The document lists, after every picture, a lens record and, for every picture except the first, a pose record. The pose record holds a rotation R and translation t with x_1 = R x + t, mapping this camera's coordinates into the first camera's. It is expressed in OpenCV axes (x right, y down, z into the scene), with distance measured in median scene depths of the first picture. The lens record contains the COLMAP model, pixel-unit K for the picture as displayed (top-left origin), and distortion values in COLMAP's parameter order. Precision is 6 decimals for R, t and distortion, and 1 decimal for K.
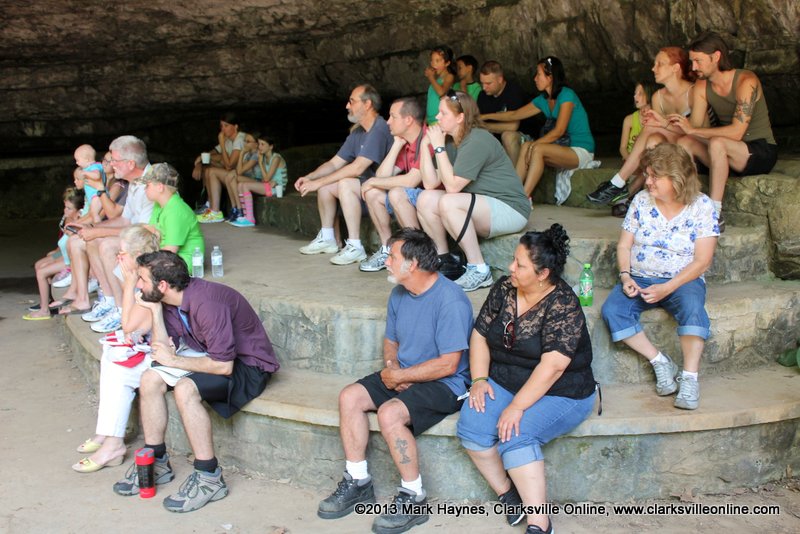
lens RADIAL K [[799.7, 0, 399.0], [0, 799.7, 271.0], [0, 0, 1]] dist [-0.016285, 0.000000]
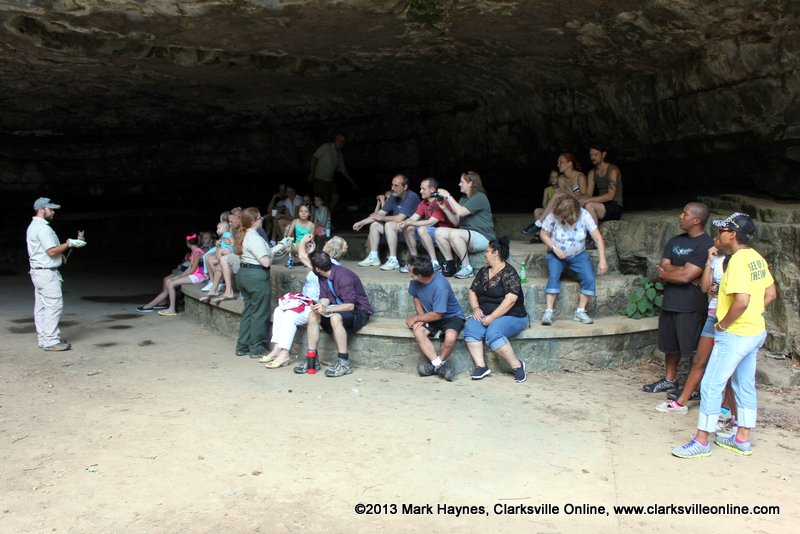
lens RADIAL K [[790.7, 0, 400.0], [0, 790.7, 263.1], [0, 0, 1]] dist [0.004548, 0.000000]
pose [[0.997114, 0.002674, 0.075872, -0.130532], [0.003670, 0.996514, -0.083343, 0.091001], [-0.075831, 0.083381, 0.993628, -0.554102]]
